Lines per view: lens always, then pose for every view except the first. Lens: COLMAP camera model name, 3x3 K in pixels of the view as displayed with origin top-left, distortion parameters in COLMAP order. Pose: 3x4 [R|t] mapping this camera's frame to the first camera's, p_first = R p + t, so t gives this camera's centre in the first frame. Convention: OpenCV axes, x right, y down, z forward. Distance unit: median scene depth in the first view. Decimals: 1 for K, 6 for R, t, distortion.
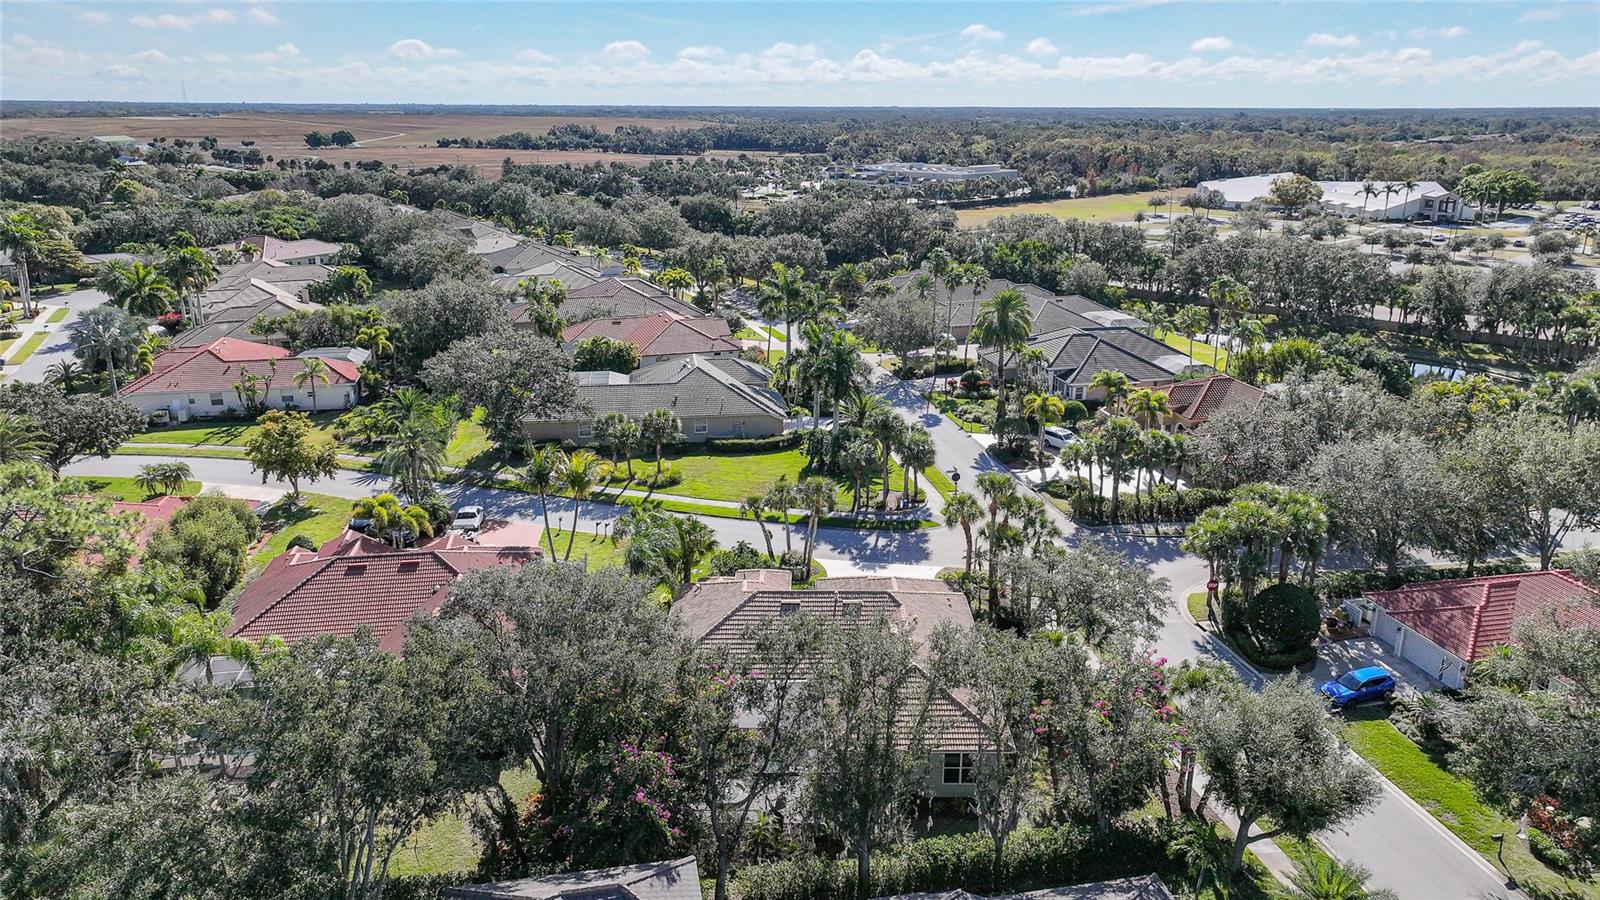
lens RADIAL K [[1138.0, 0, 800.0], [0, 1138.0, 450.0], [0, 0, 1]] dist [-0.004579, 0.014174]
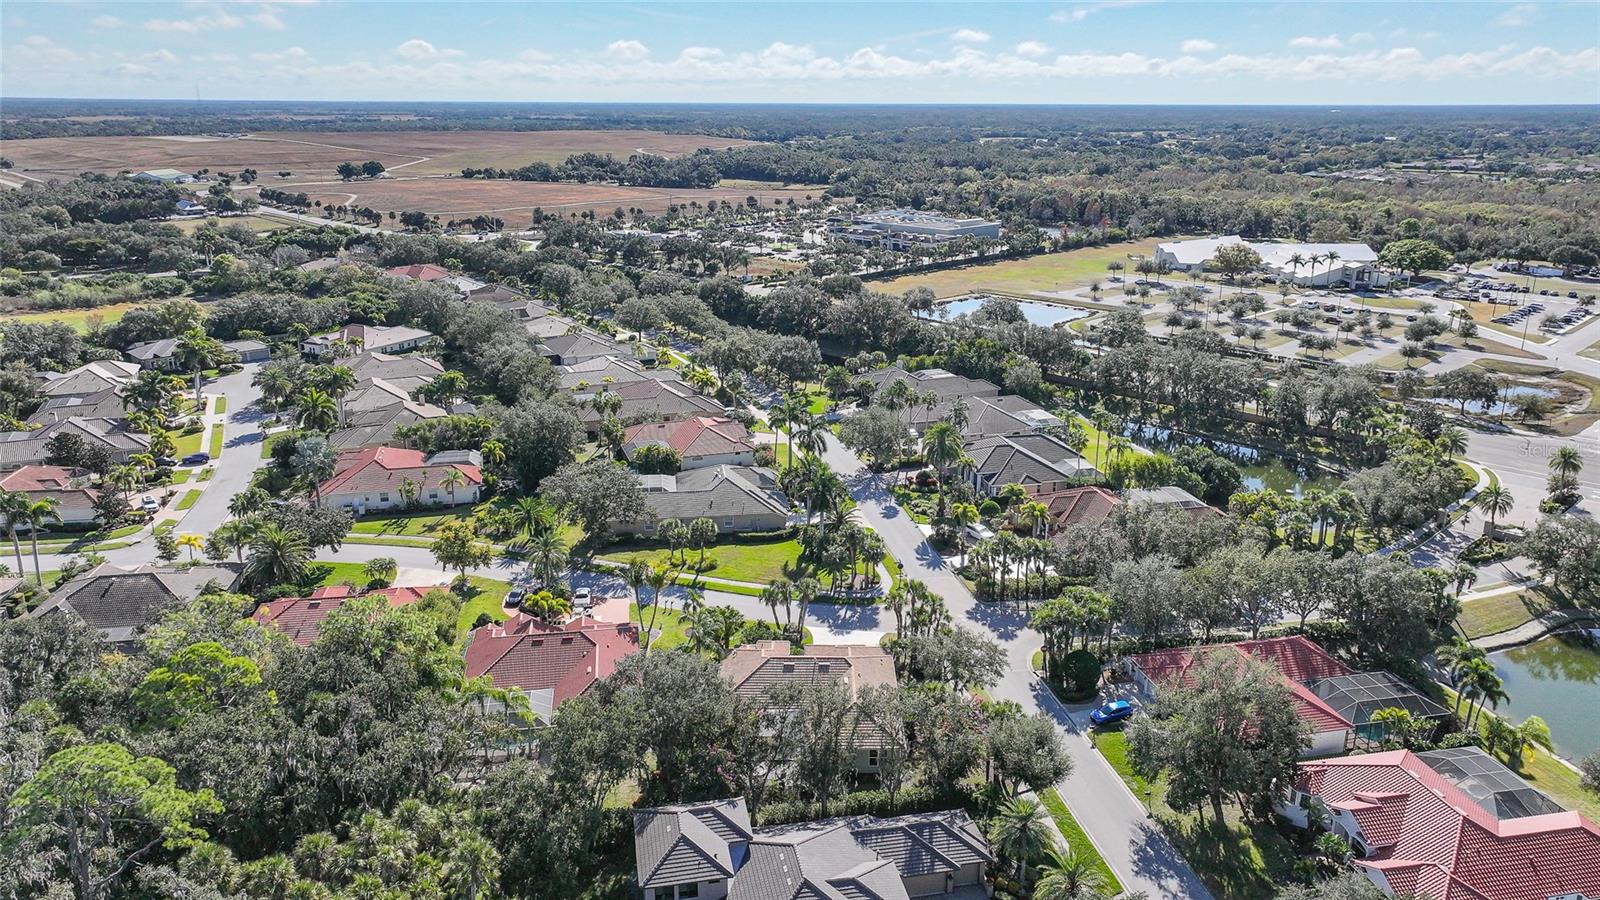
lens RADIAL K [[1137.1, 0, 800.0], [0, 1137.1, 450.0], [0, 0, 1]] dist [0.000412, 0.000926]
pose [[0.999989, 0.001029, -0.004521, 0.007462], [-0.001011, 0.999992, 0.003831, -0.094198], [0.004525, -0.003826, 0.999982, -0.350504]]
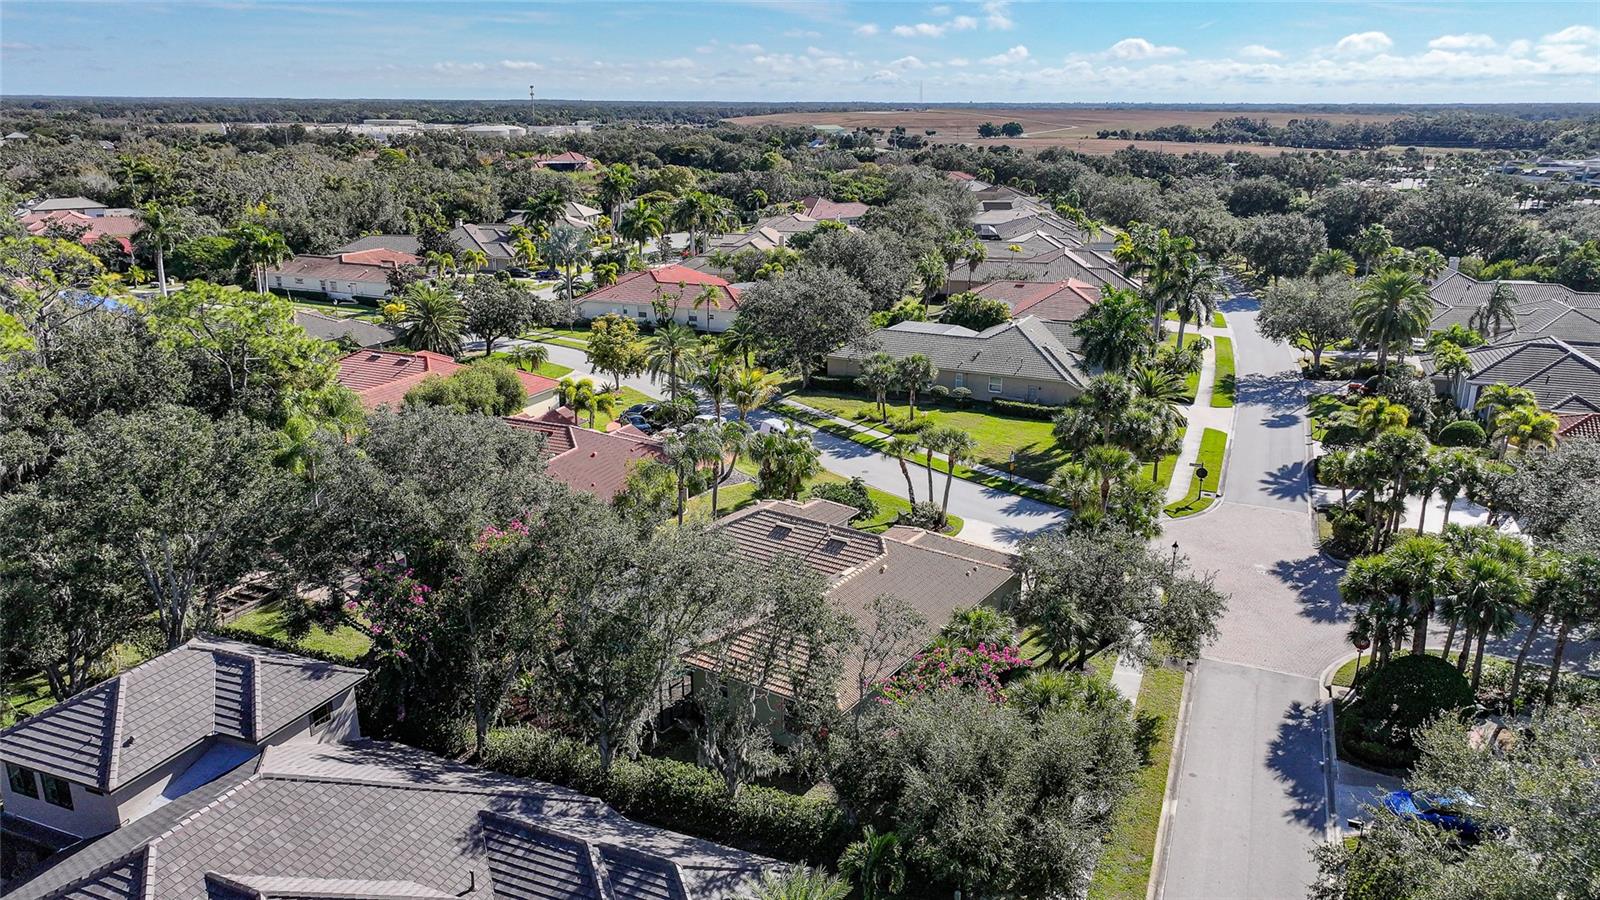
lens RADIAL K [[1108.0, 0, 792.1], [0, 1108.0, 480.1], [0, 0, 1]] dist [0.007337, 0.007946]
pose [[0.828684, 0.178910, -0.530353, 0.224721], [-0.161954, 0.983649, 0.078770, 0.009542], [0.535774, 0.020617, 0.844109, 0.097236]]
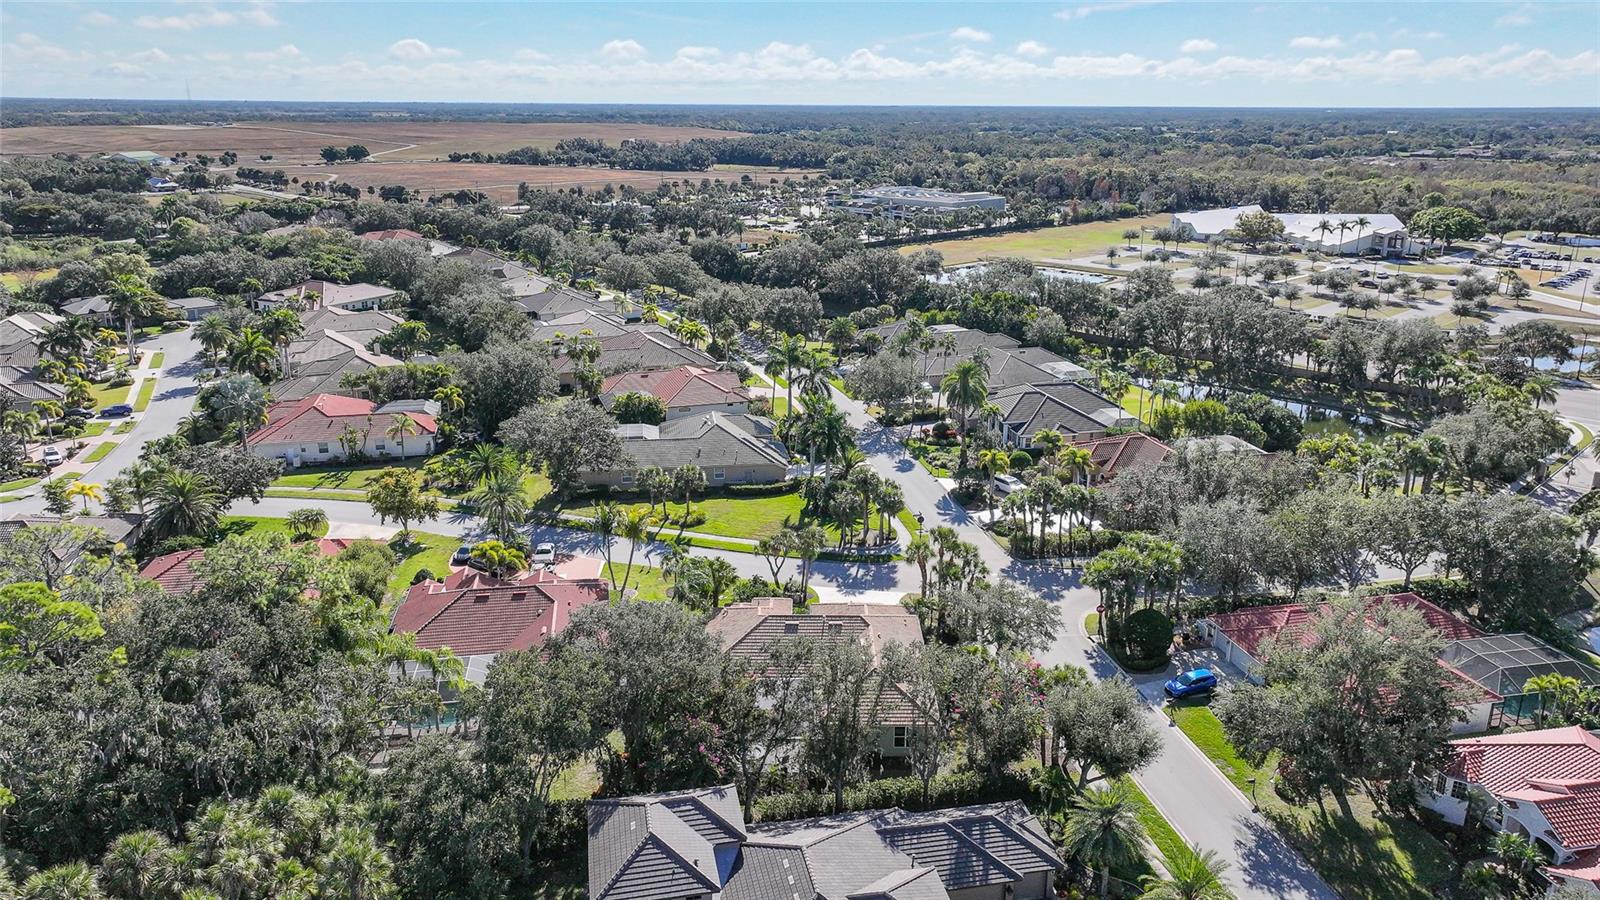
lens RADIAL K [[1138.0, 0, 800.0], [0, 1138.0, 450.0], [0, 0, 1]] dist [-0.004579, 0.014174]
pose [[0.999999, 0.001487, 0.000054, 0.000669], [-0.001487, 0.999997, 0.001962, -0.039470], [-0.000051, -0.001962, 0.999998, -0.194826]]
